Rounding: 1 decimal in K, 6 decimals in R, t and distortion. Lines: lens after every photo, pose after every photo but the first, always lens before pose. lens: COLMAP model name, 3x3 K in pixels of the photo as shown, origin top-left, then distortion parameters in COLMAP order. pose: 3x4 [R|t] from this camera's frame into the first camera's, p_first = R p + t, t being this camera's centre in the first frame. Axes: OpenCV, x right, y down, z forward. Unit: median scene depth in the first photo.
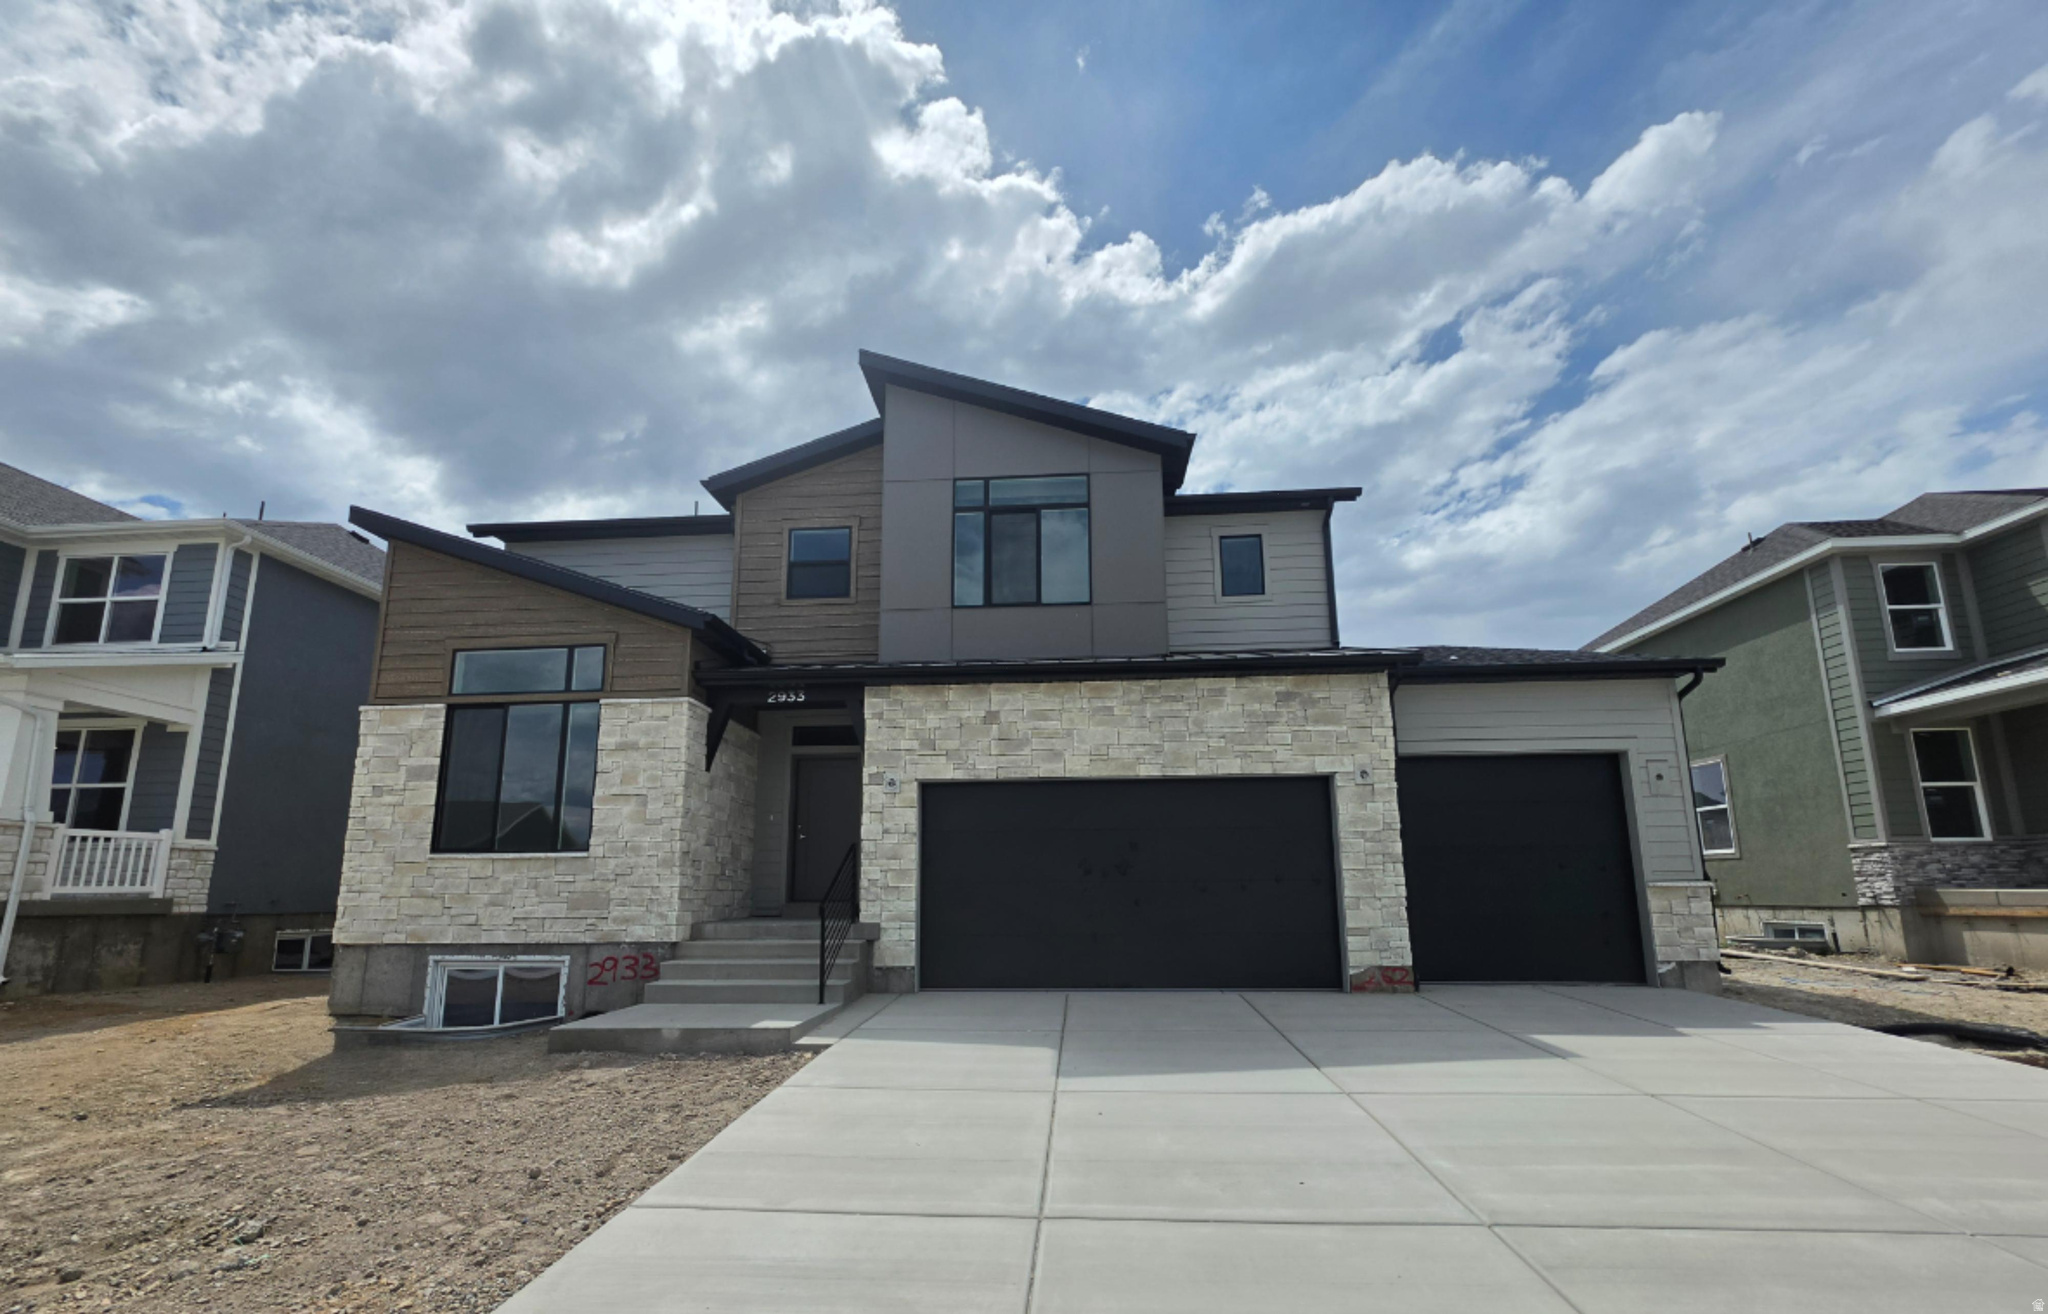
lens RADIAL K [[818.4, 0, 1030.2], [0, 818.4, 761.7], [0, 0, 1]] dist [-0.000639, 0.000377]
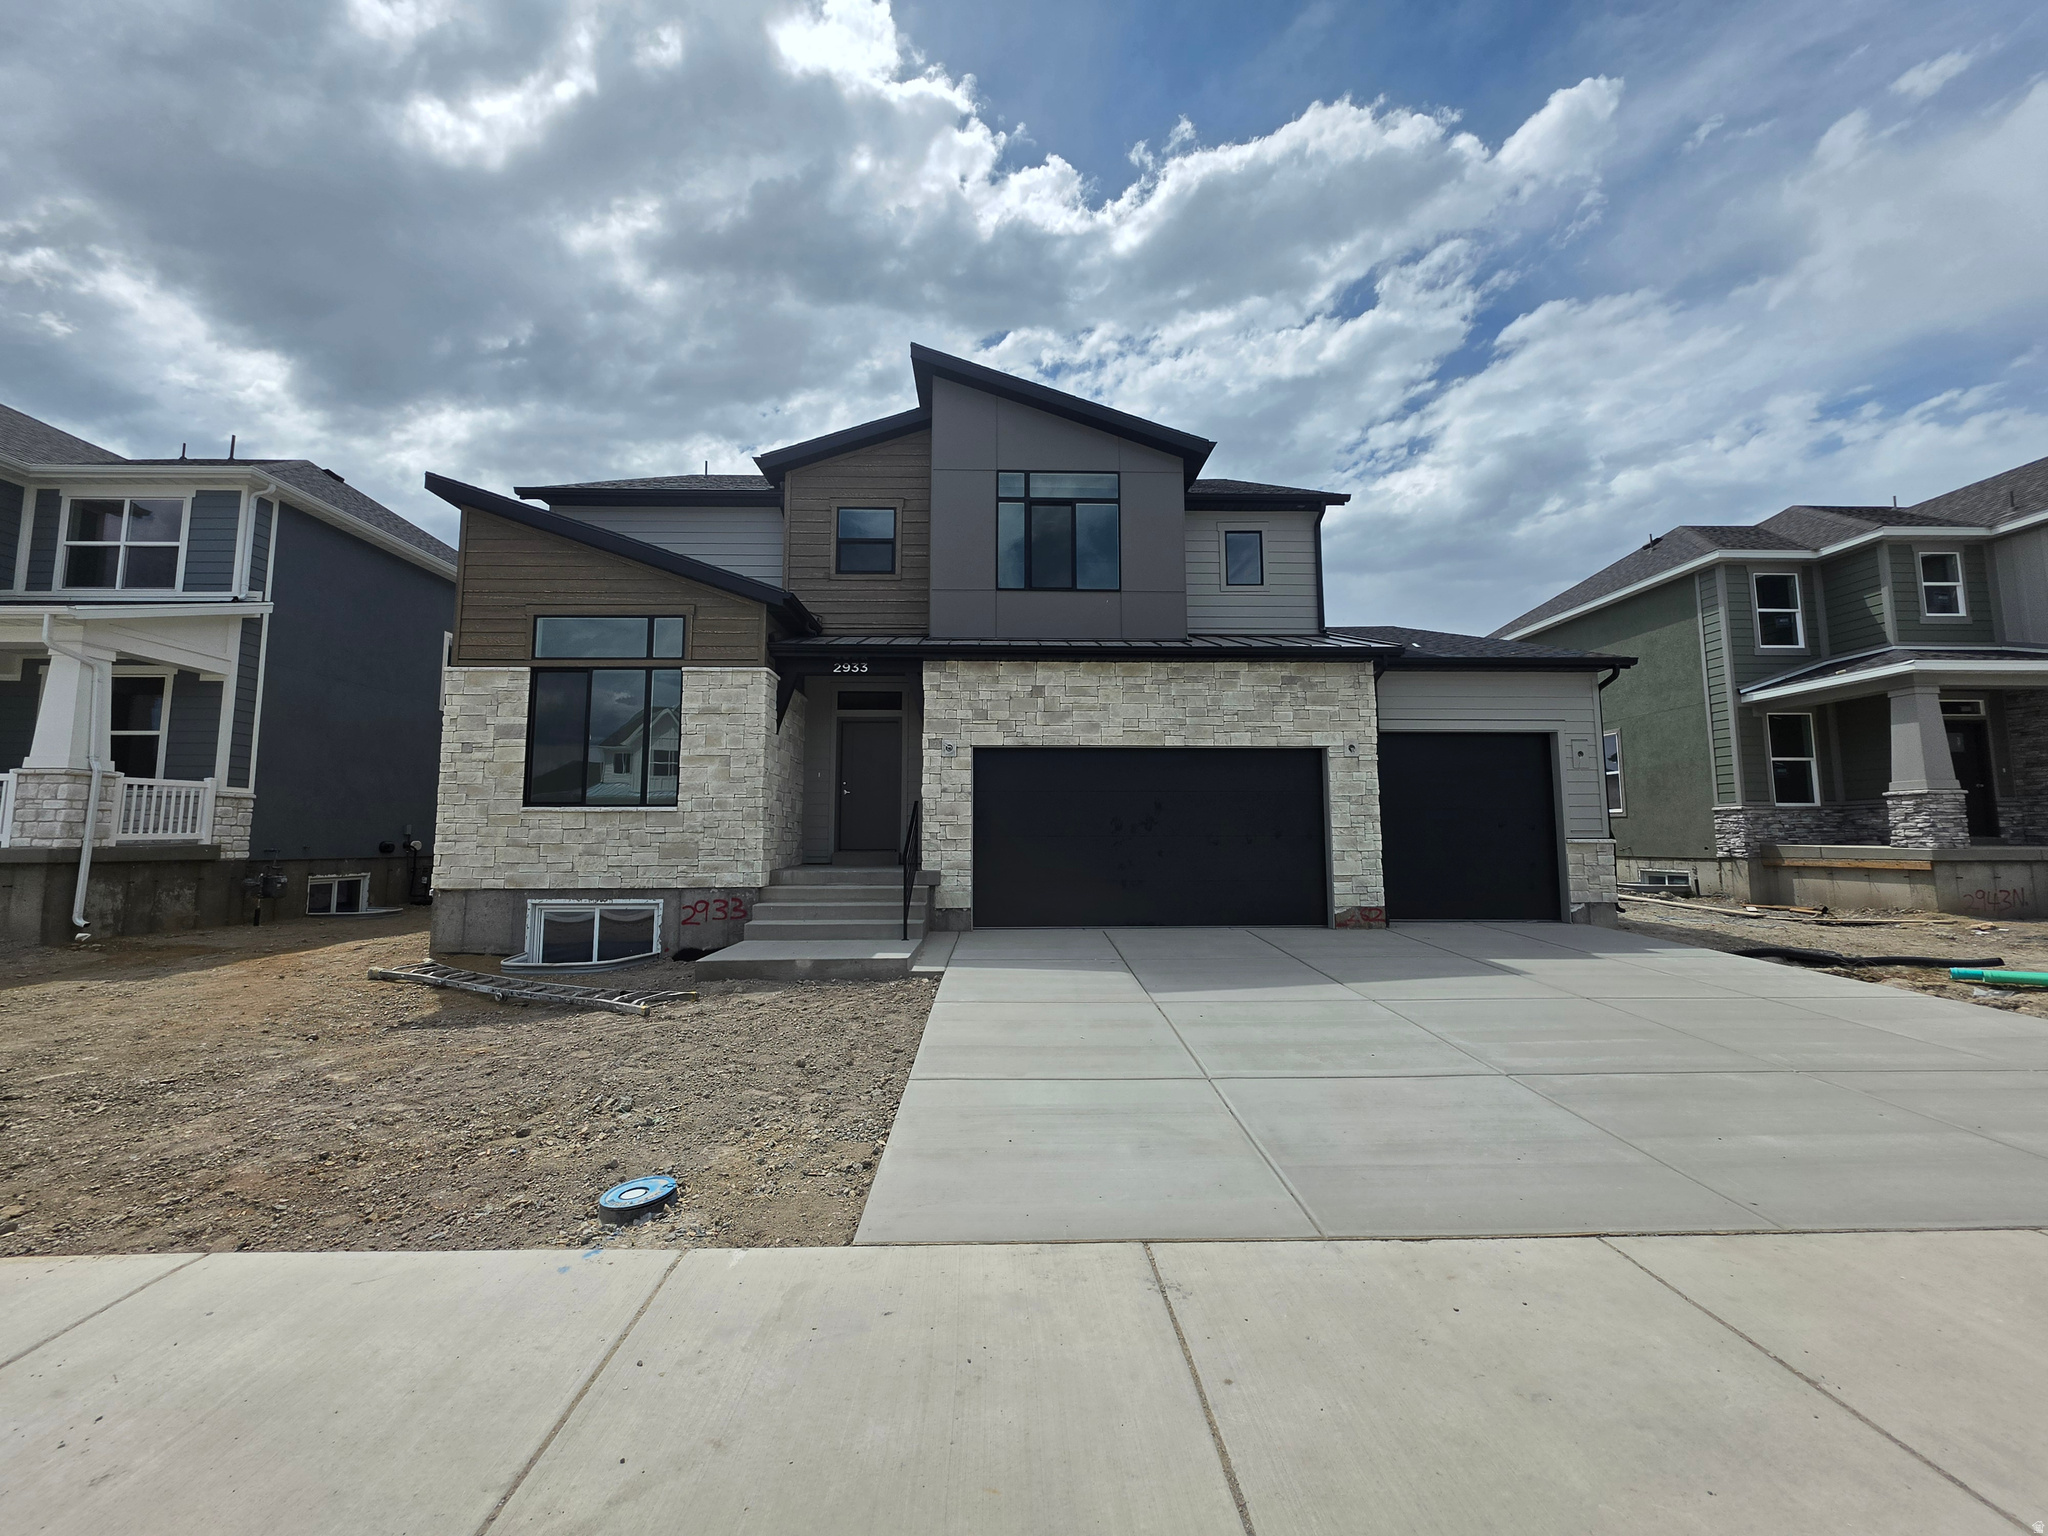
lens RADIAL K [[823.8, 0, 1015.6], [0, 823.8, 759.0], [0, 0, 1]] dist [0.001582, 0.000345]
pose [[0.995185, 0.015296, 0.096813, -0.154456], [-0.021520, 0.997745, 0.063581, -0.027207], [-0.095622, -0.065358, 0.993270, -0.115008]]
